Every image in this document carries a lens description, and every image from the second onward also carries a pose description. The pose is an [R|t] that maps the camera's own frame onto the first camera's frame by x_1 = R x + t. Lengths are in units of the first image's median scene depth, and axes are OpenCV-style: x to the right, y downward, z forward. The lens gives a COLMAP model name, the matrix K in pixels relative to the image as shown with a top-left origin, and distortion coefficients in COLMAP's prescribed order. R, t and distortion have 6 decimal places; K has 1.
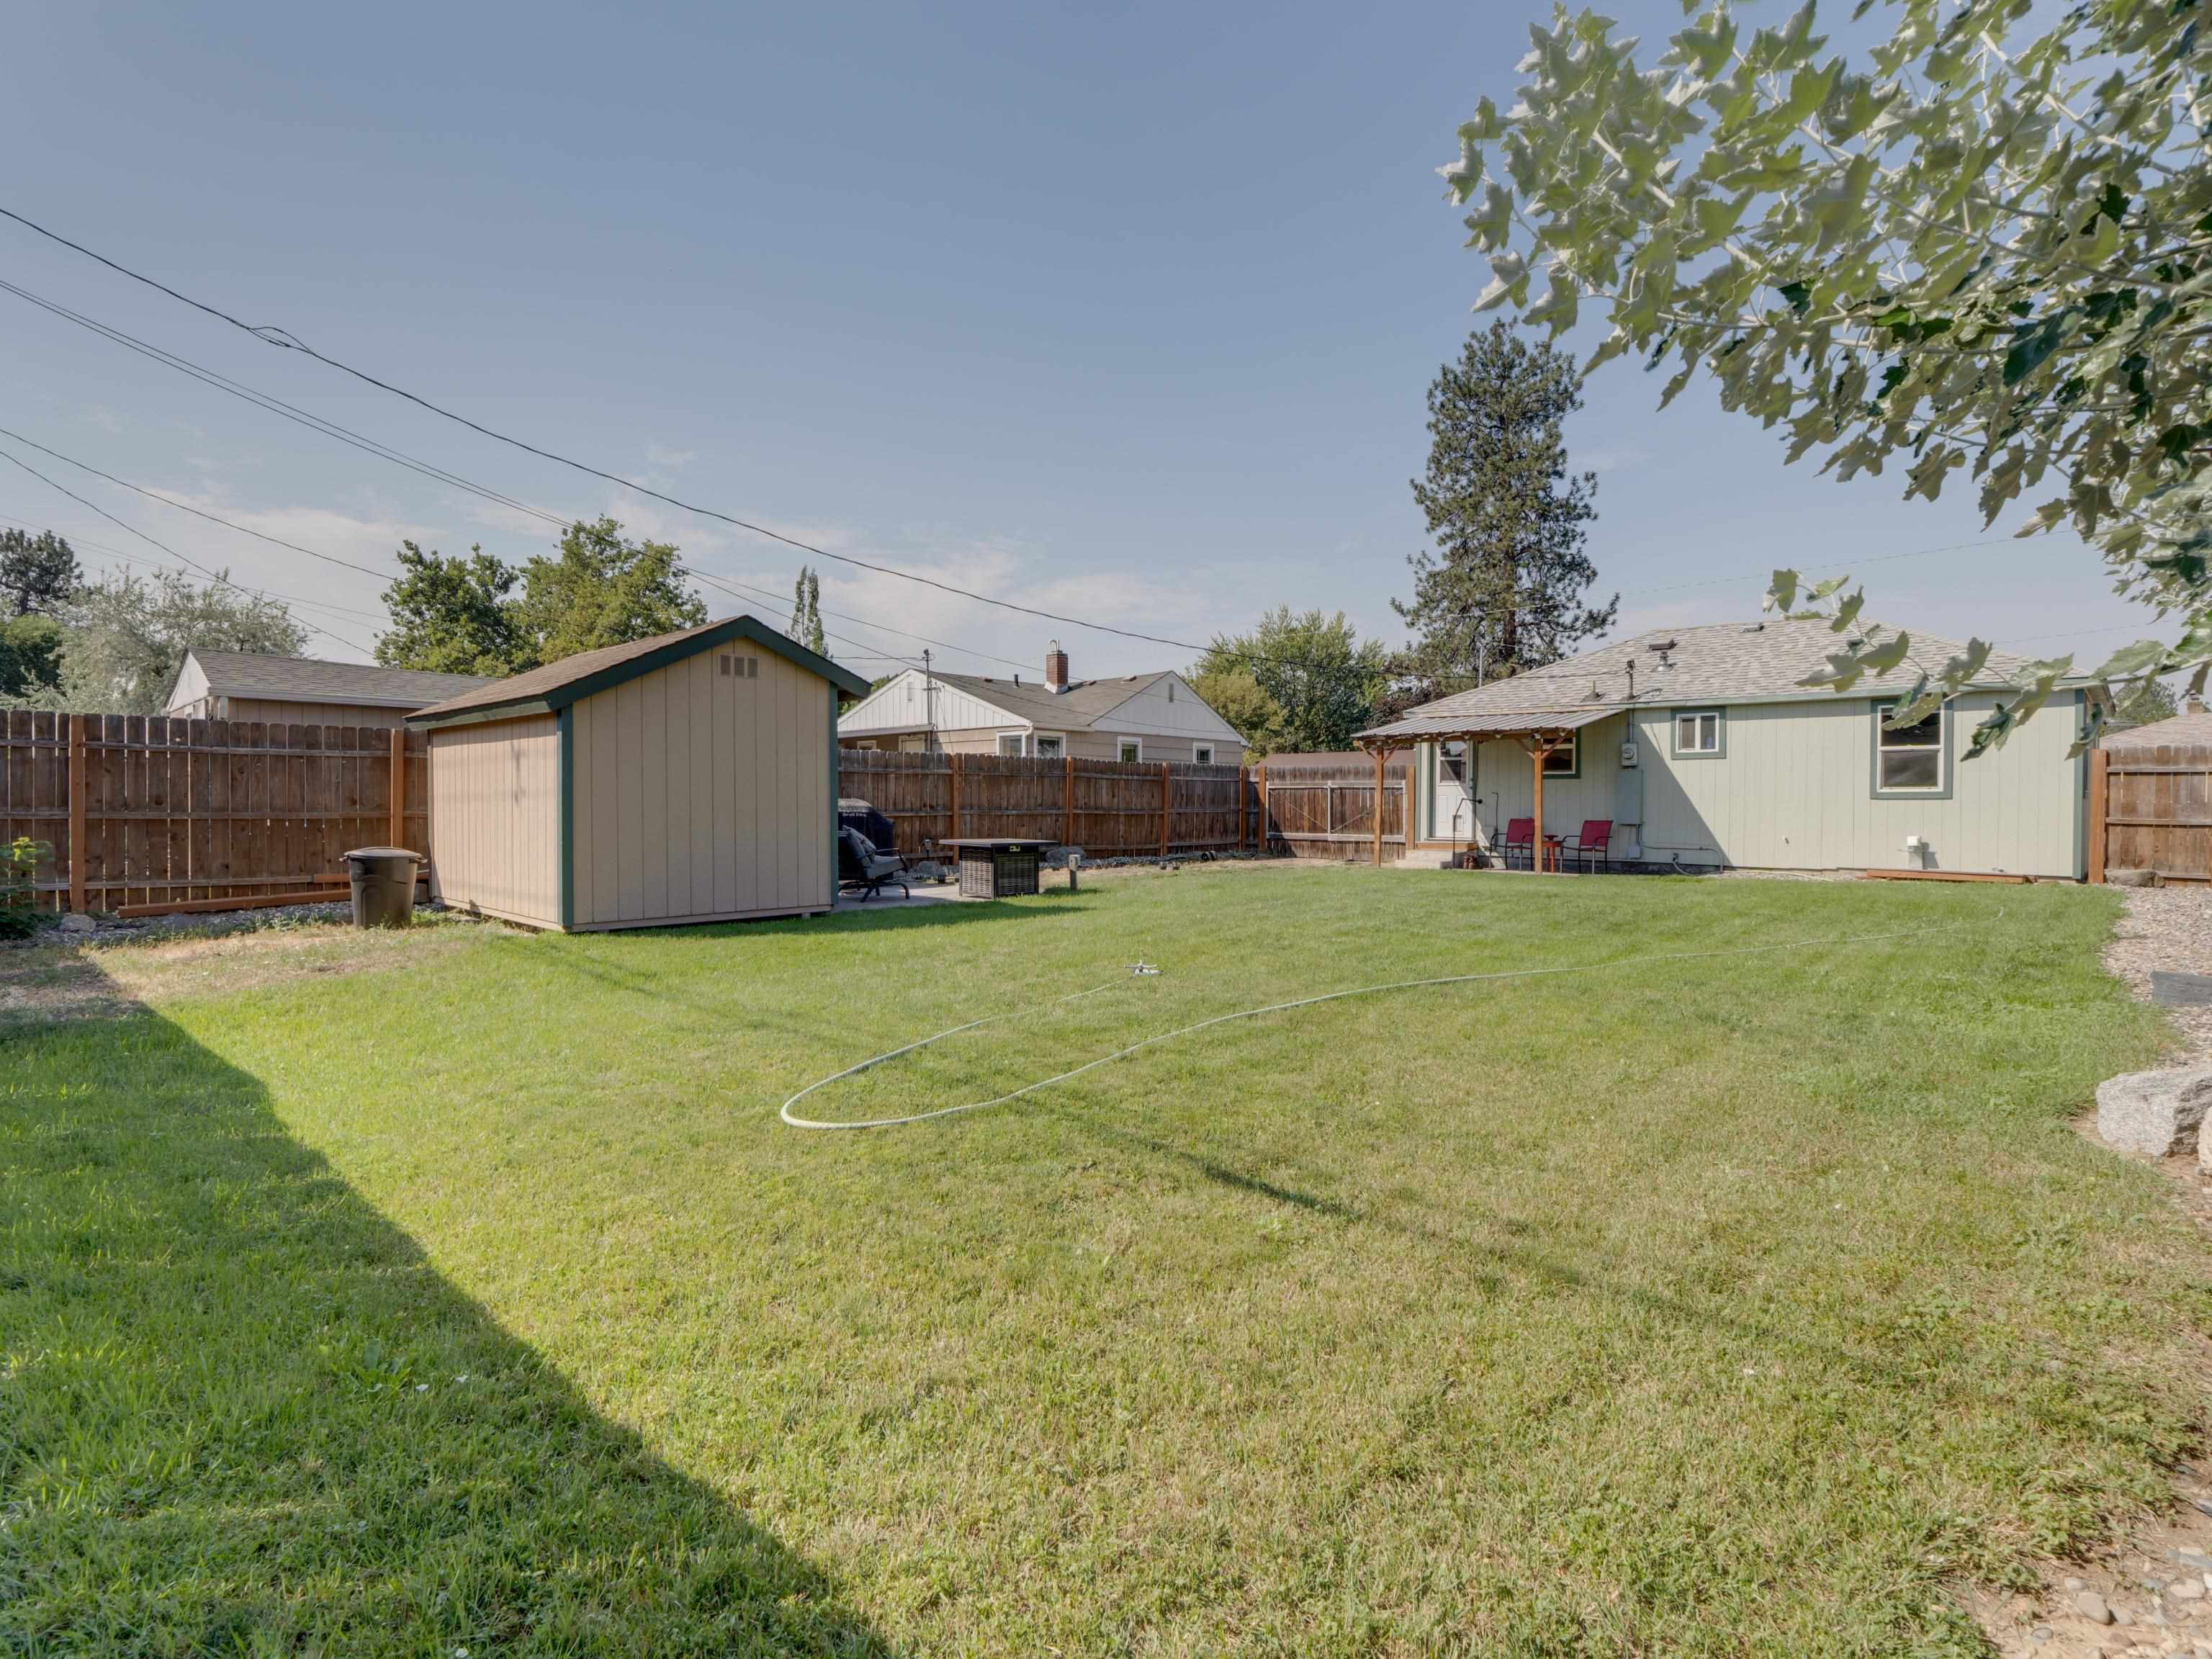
lens RADIAL K [[1076.1, 0, 1137.7], [0, 1076.1, 818.2], [0, 0, 1]] dist [-0.009124, 0.000191]
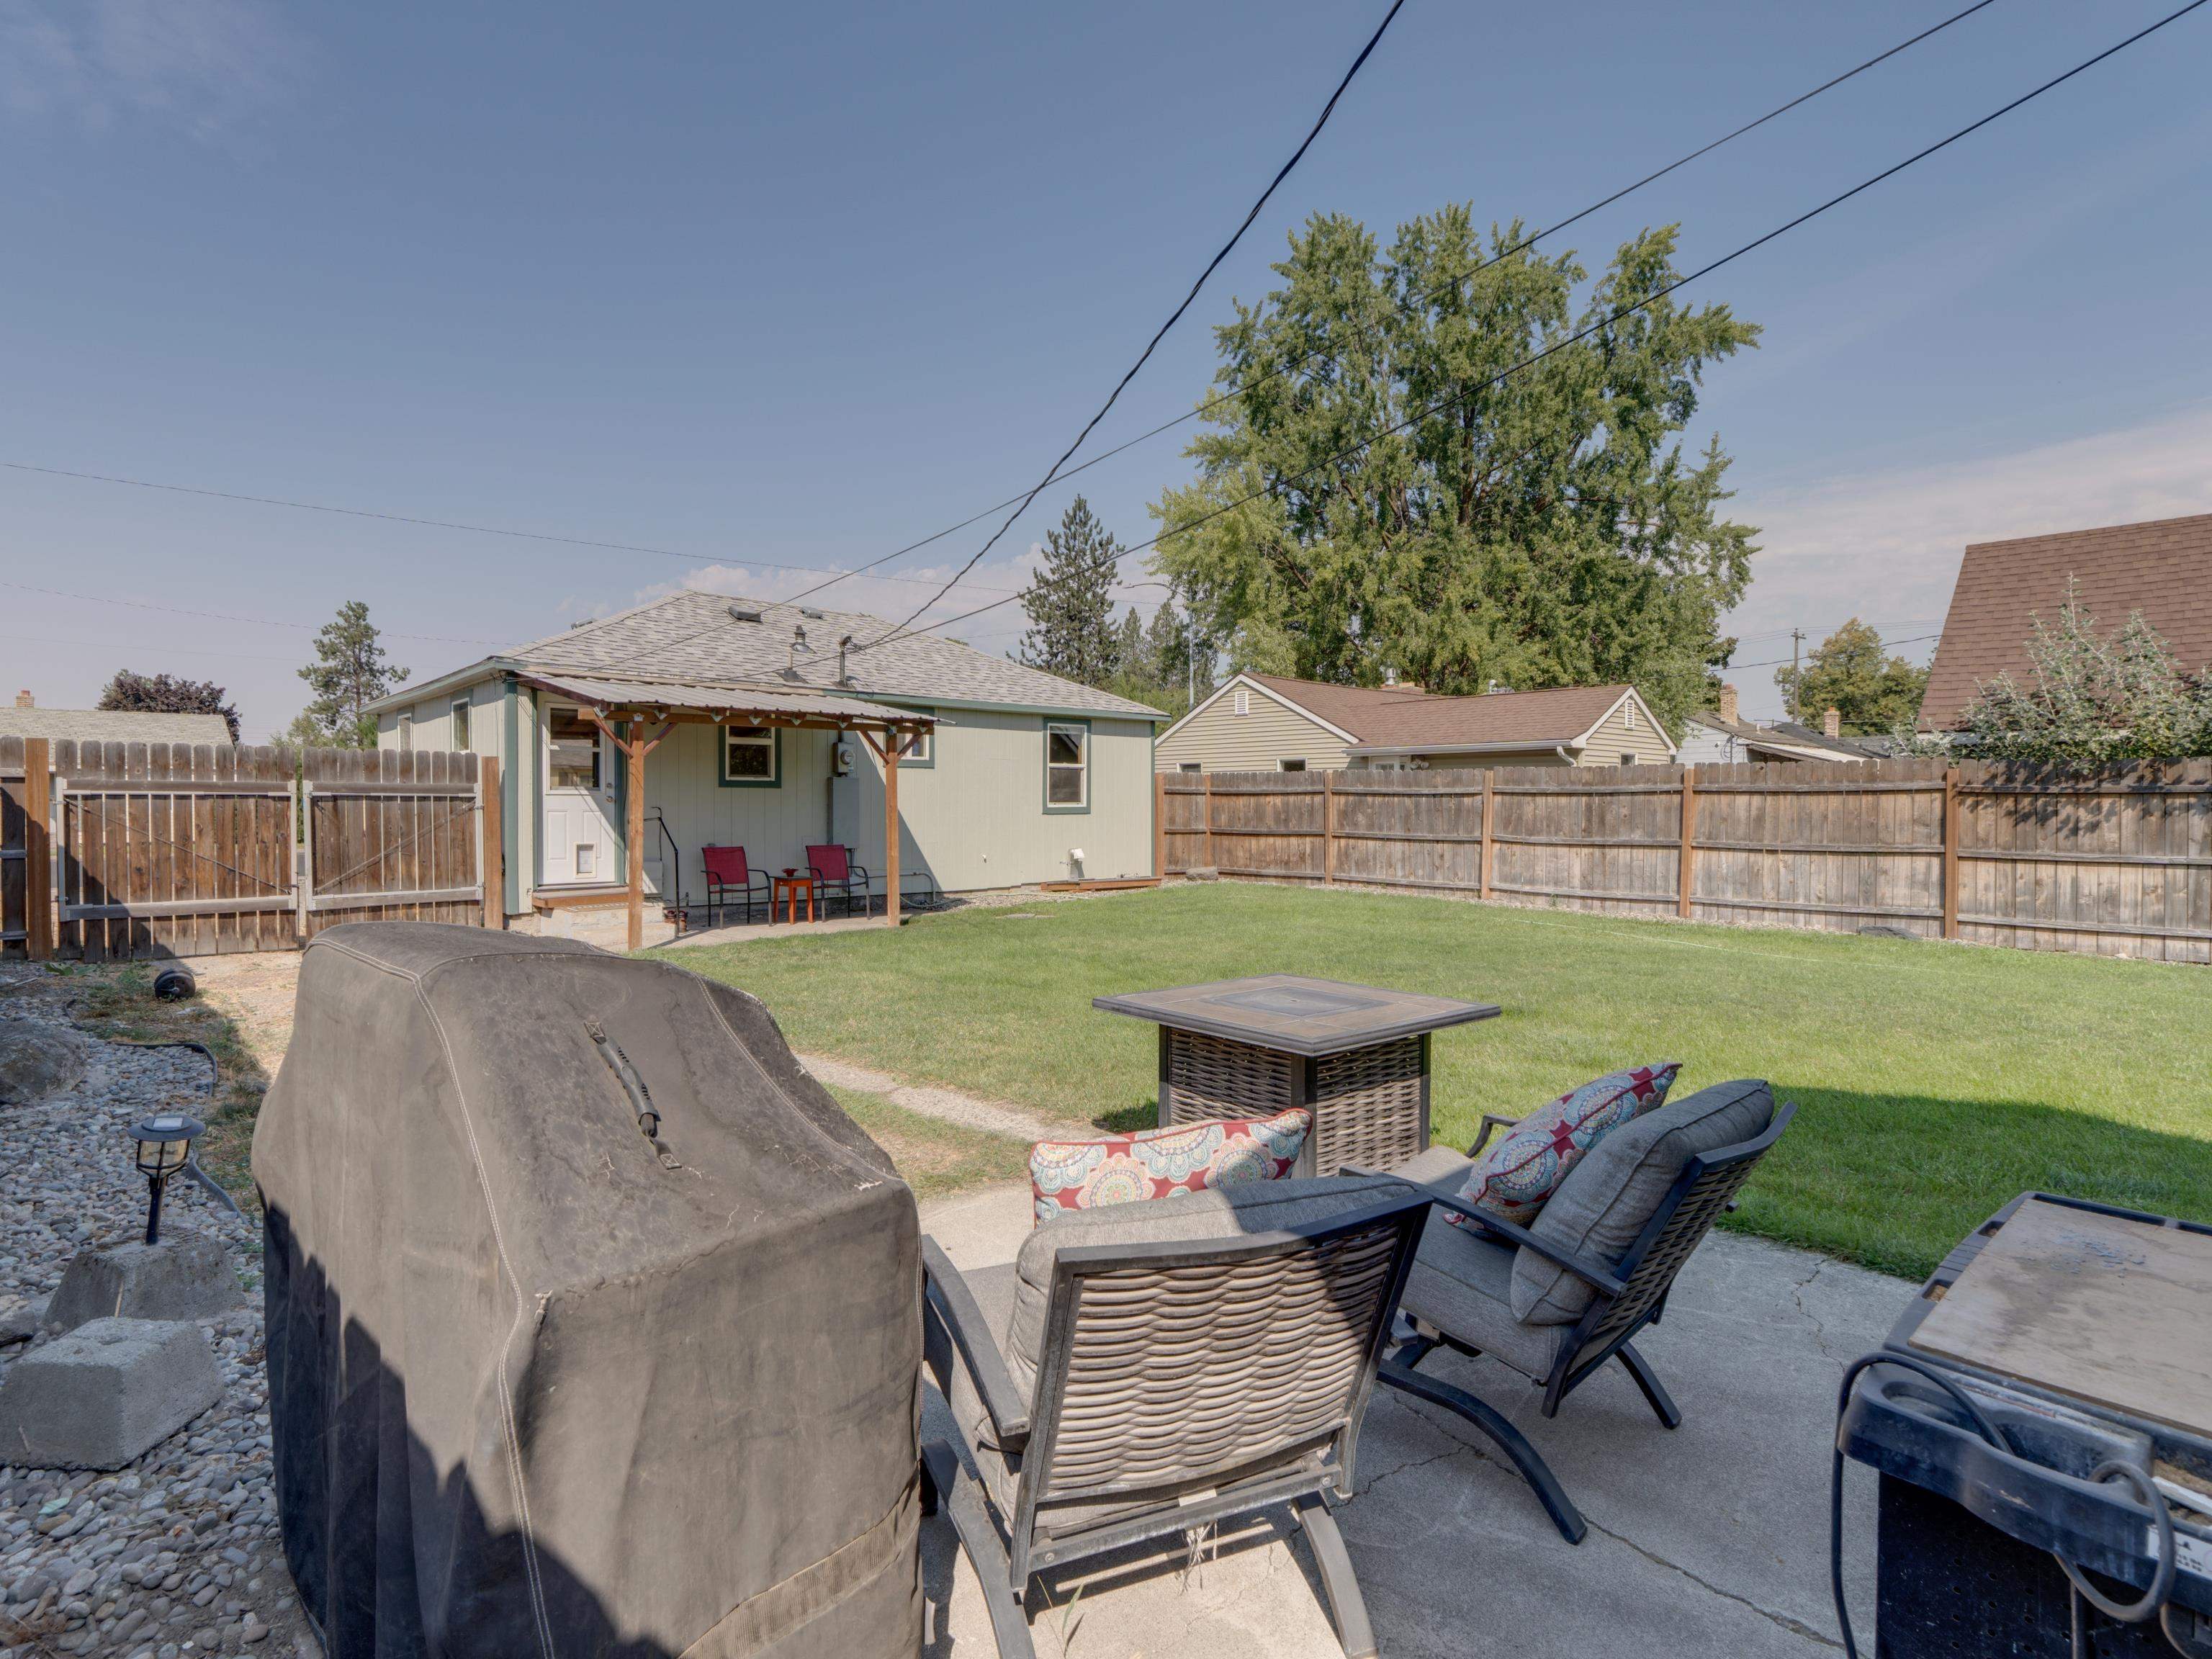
lens RADIAL K [[1114.8, 0, 1098.2], [0, 1114.8, 821.2], [0, 0, 1]] dist [-0.013618, -0.001350]
pose [[0.119265, -0.018001, 0.992699, -0.320227], [0.015697, 0.999745, 0.016243, -0.024475], [-0.992738, 0.013646, 0.119517, 0.739739]]
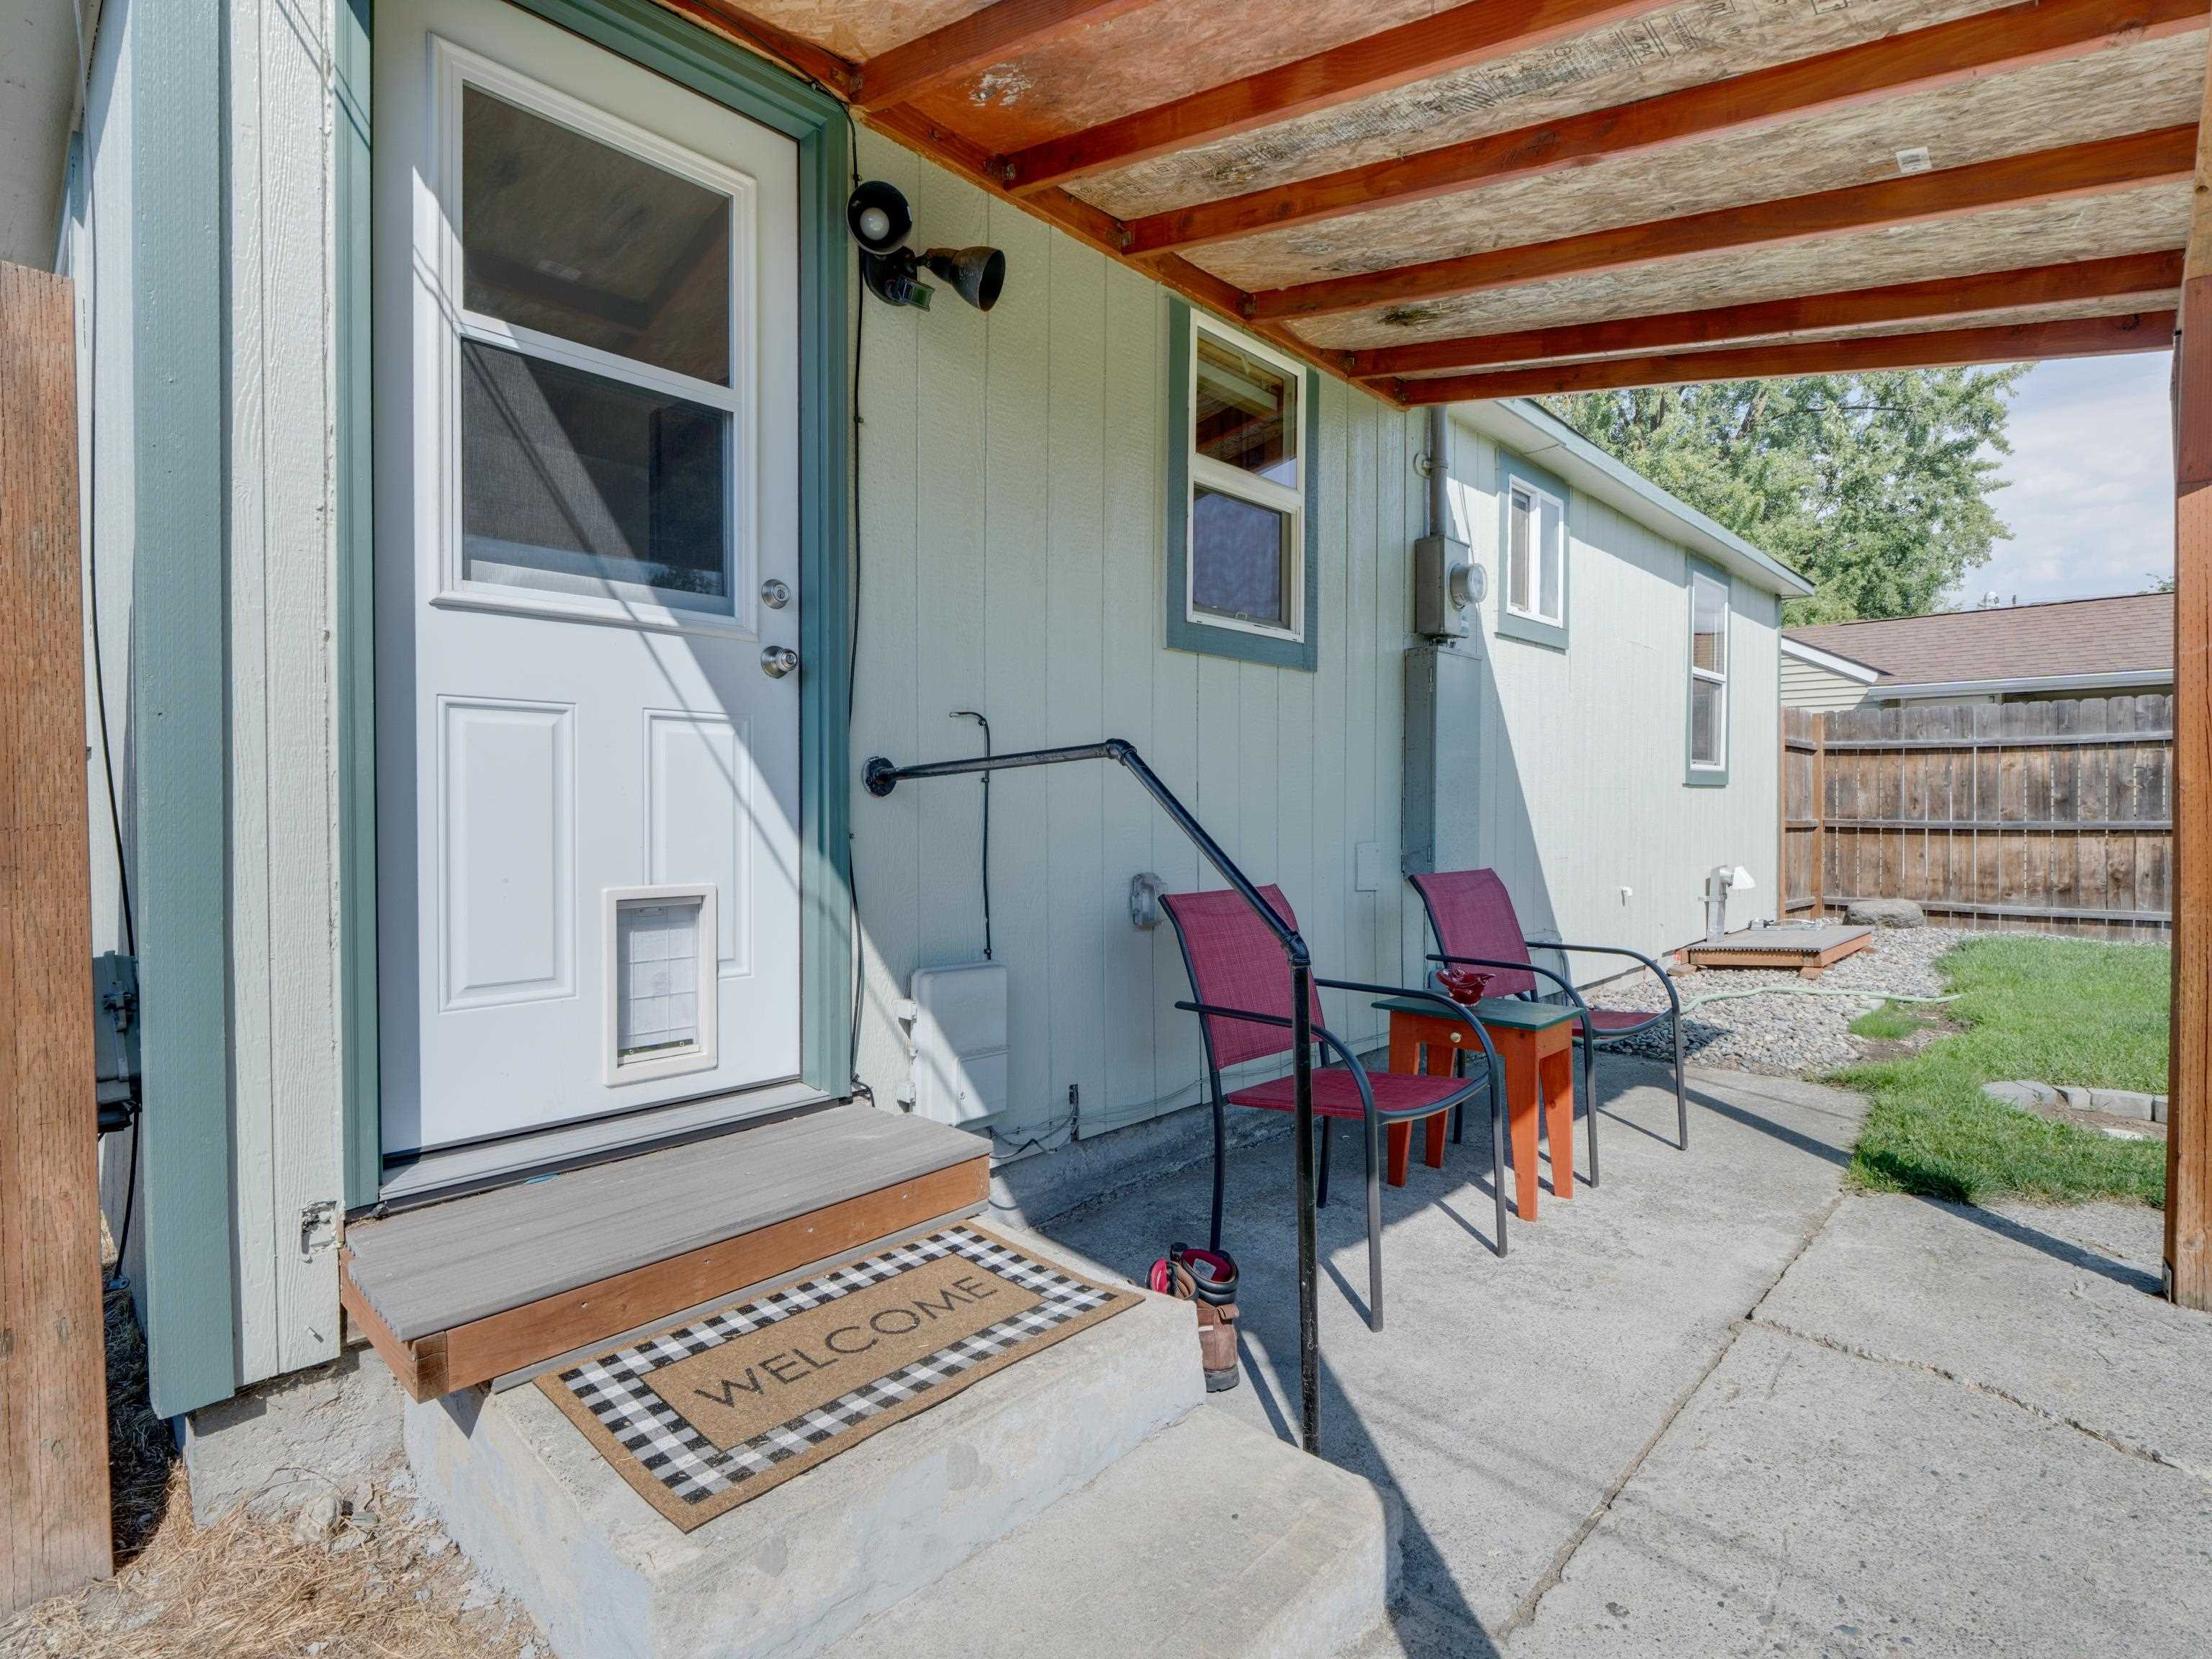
lens RADIAL K [[1105.0, 0, 1106.0], [0, 1105.0, 829.5], [0, 0, 1]] dist [-0.002537, -0.000488]
pose [[0.044907, -0.024716, 0.998685, 0.212903], [0.018703, 0.999539, 0.023896, -0.013295], [-0.998816, 0.017605, 0.045349, 1.088640]]
